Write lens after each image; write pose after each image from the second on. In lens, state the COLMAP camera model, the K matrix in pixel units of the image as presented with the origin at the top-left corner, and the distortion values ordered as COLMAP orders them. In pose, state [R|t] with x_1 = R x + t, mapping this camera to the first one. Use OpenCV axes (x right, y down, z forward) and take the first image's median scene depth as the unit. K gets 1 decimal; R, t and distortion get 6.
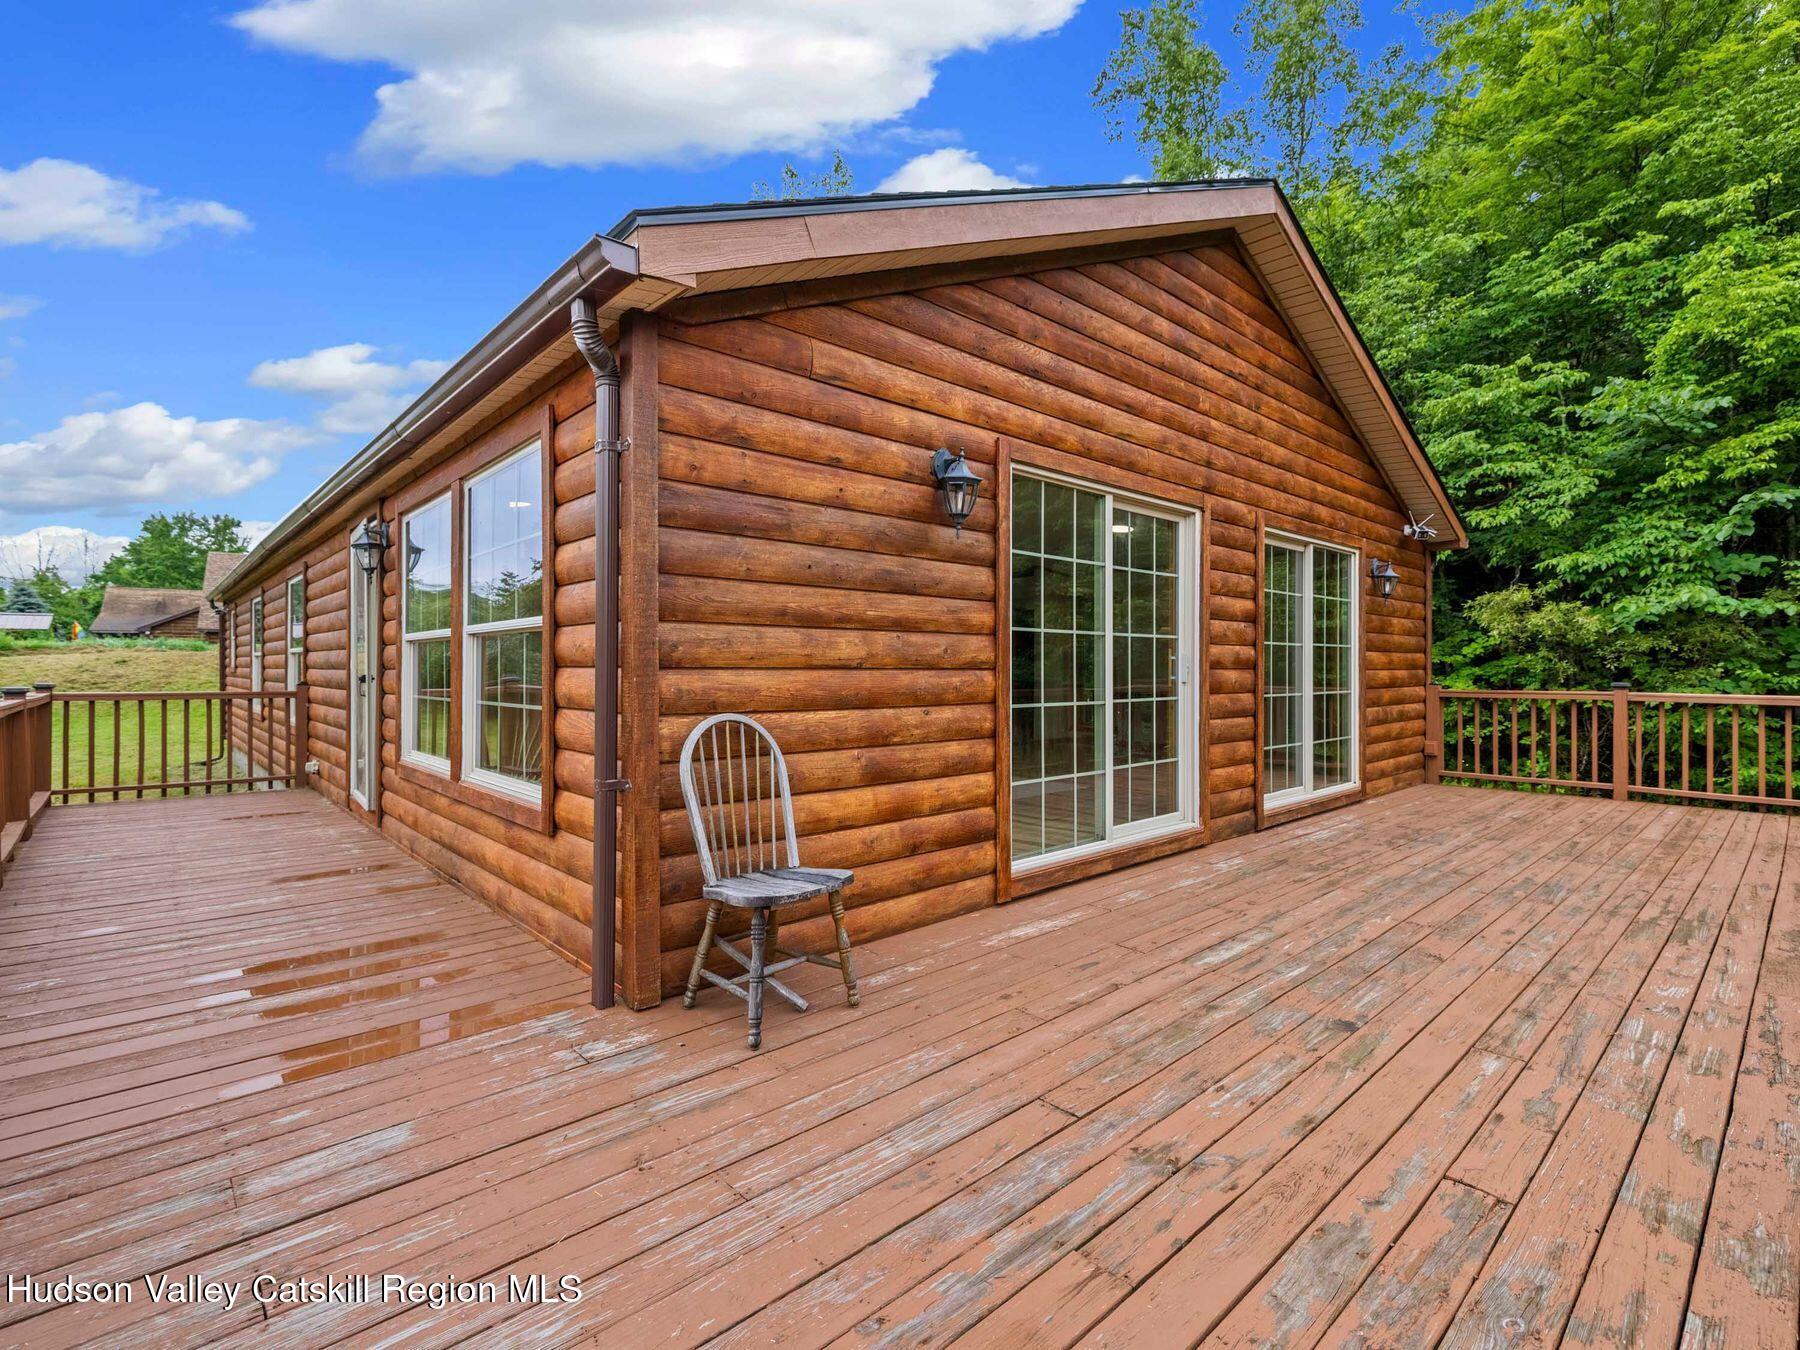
lens RADIAL K [[850.4, 0, 924.7], [0, 850.4, 666.3], [0, 0, 1]] dist [0.004171, 0.000011]
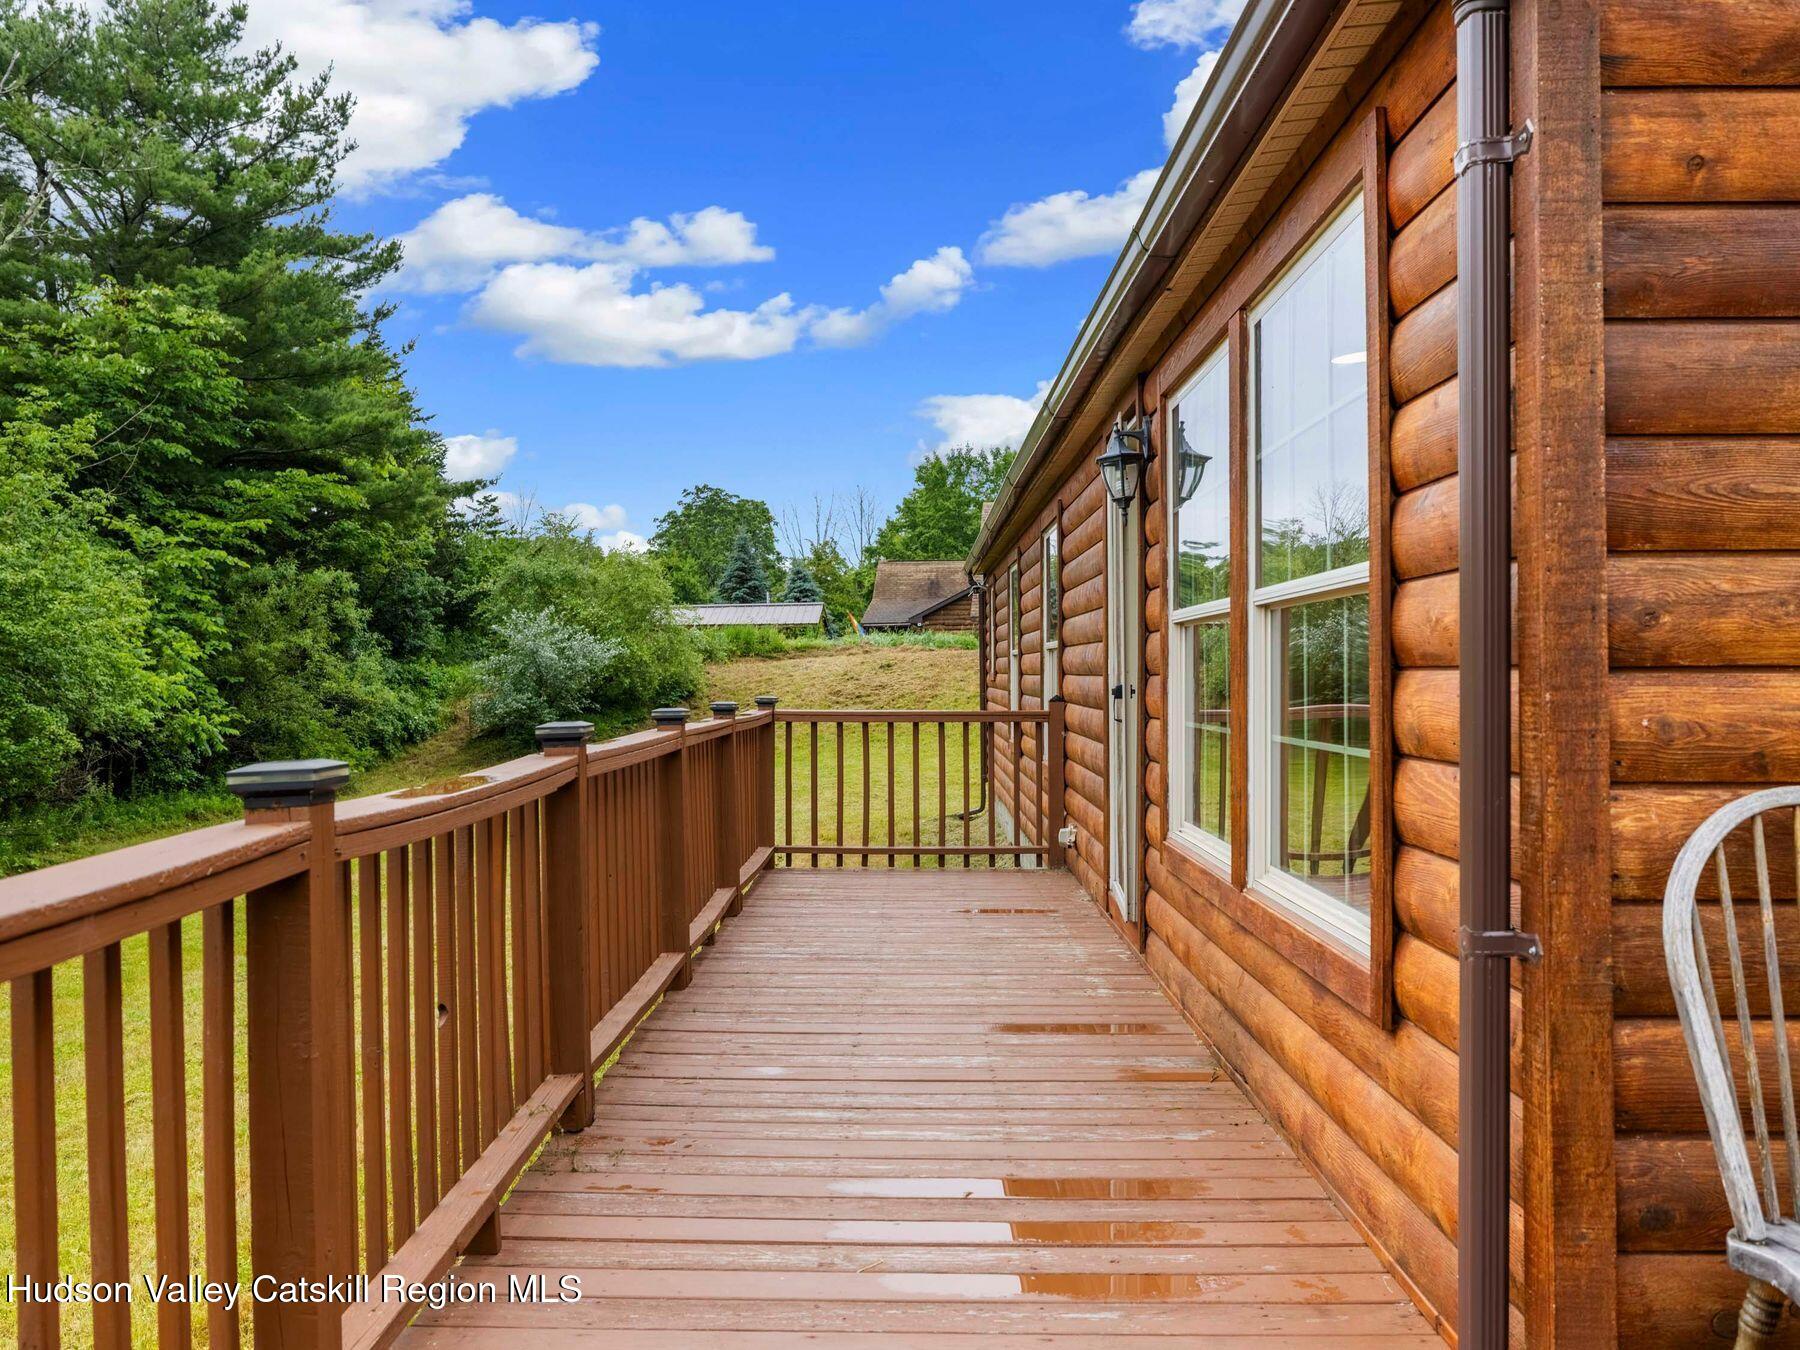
lens RADIAL K [[1627.2, 0, 901.8], [0, 1627.2, 668.4], [0, 0, 1]] dist [0.007671, -0.016386]
pose [[0.728978, -0.007357, -0.684498, -0.018557], [0.007678, 0.999967, -0.002570, 0.000935], [0.684494, -0.003382, 0.729011, 0.149366]]
